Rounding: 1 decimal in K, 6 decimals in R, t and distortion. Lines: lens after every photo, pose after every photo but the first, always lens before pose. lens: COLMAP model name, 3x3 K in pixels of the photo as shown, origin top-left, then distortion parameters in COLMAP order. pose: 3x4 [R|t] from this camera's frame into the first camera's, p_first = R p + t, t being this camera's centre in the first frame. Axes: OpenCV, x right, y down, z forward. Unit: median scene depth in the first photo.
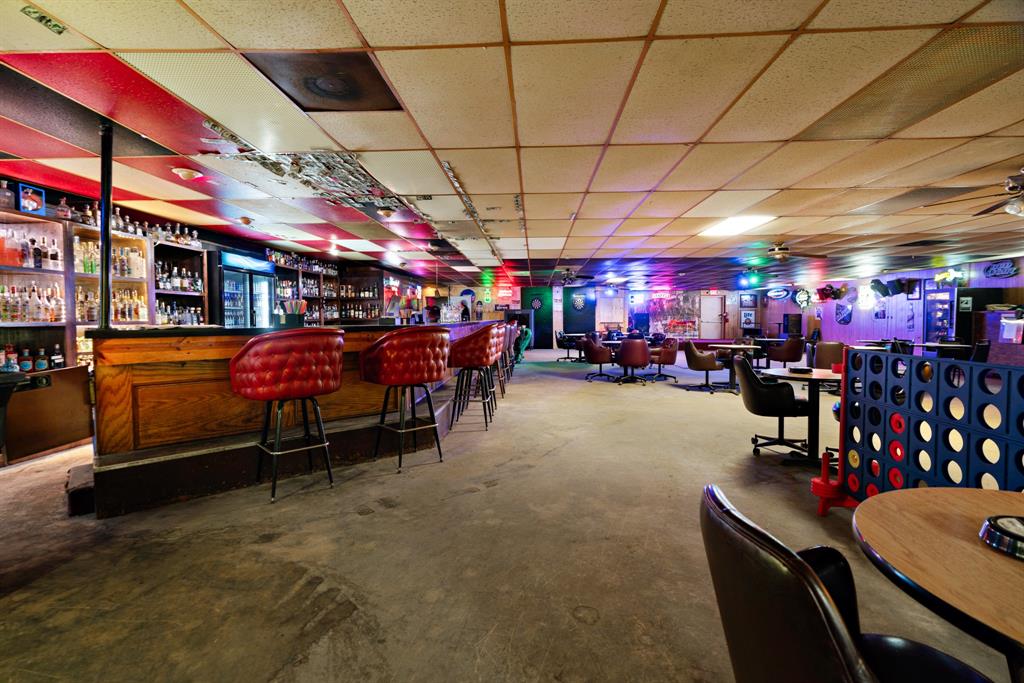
lens RADIAL K [[463.7, 0, 505.8], [0, 463.7, 334.1], [0, 0, 1]] dist [-0.009133, 0.001248]
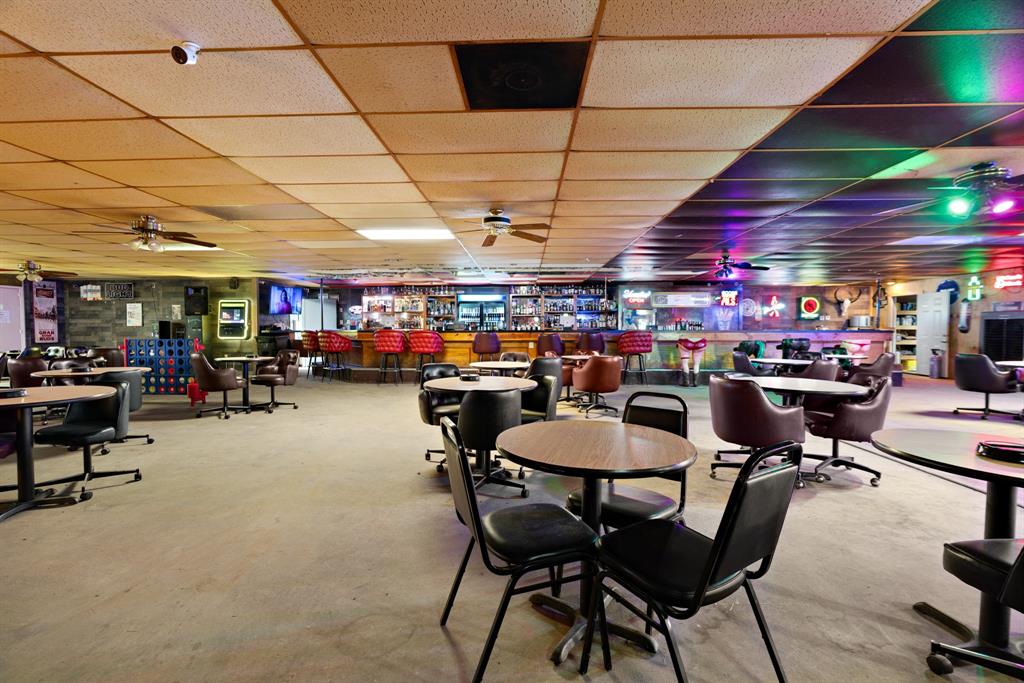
lens RADIAL K [[463.7, 0, 505.8], [0, 463.7, 334.1], [0, 0, 1]] dist [-0.009133, 0.001248]
pose [[0.021698, 0.013994, -0.999667, 0.945677], [-0.034790, 0.999307, 0.013234, -0.024137], [0.999159, 0.034492, 0.022169, 0.743357]]
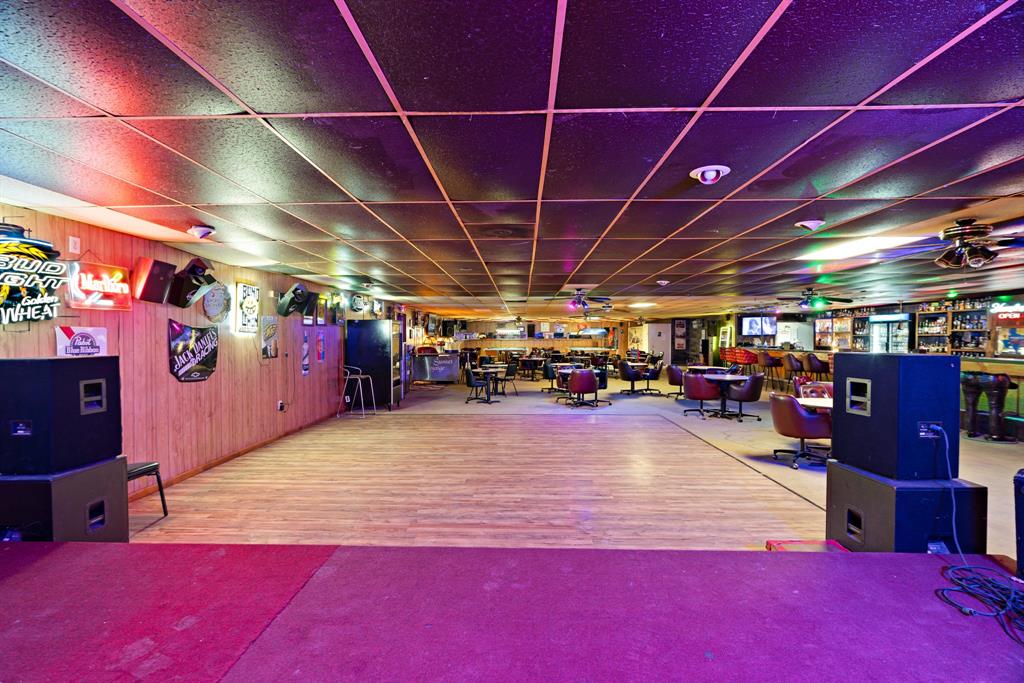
lens RADIAL K [[463.7, 0, 505.8], [0, 463.7, 334.1], [0, 0, 1]] dist [-0.009133, 0.001248]
pose [[-0.999551, 0.000650, -0.029949, 0.759909], [-0.000265, 0.999534, 0.030513, -0.100901], [0.029955, 0.030508, -0.999086, 2.010491]]
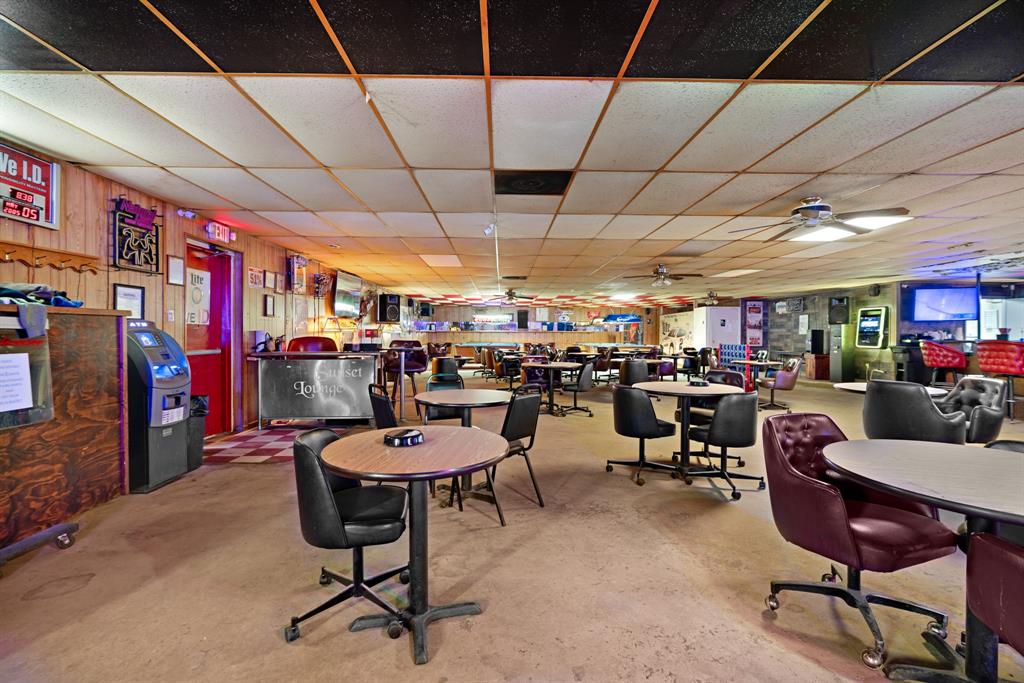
lens RADIAL K [[469.4, 0, 510.2], [0, 469.4, 334.9], [0, 0, 1]] dist [0.025807, 0.000403]
pose [[-0.996523, -0.004284, -0.083203, 0.744152], [-0.007529, 0.999221, 0.038728, -0.042822], [0.082972, 0.039220, -0.995780, 1.165255]]
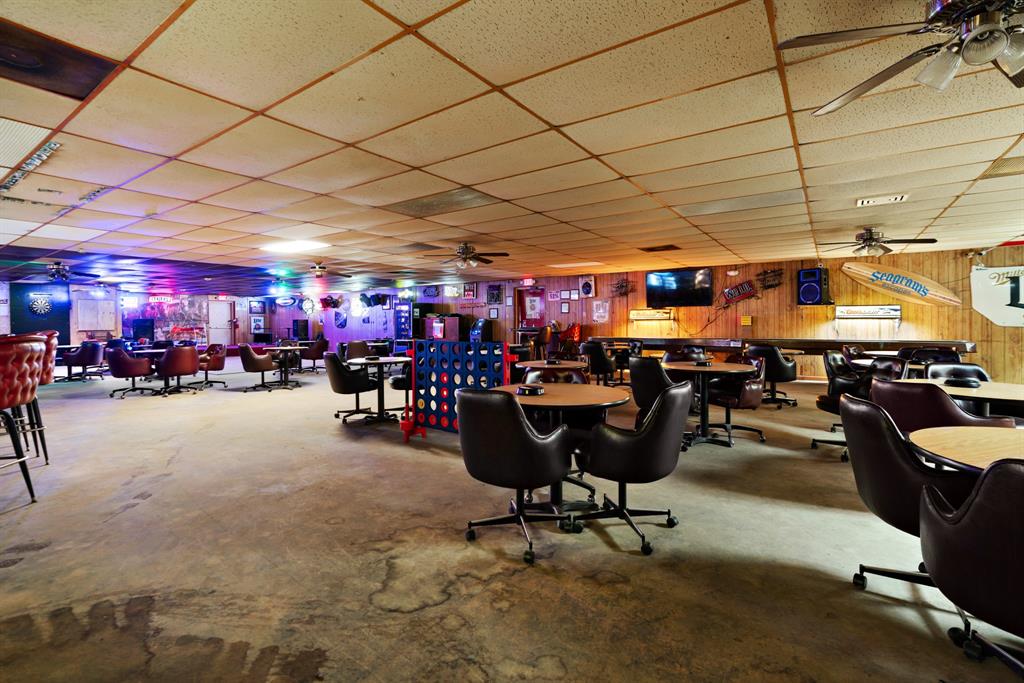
lens RADIAL K [[463.7, 0, 505.8], [0, 463.7, 334.1], [0, 0, 1]] dist [-0.009133, 0.001248]
pose [[0.524199, -0.025575, 0.851212, -0.148163], [0.036159, 0.999316, 0.007757, 0.001963], [-0.850828, 0.026713, 0.524765, -0.050808]]
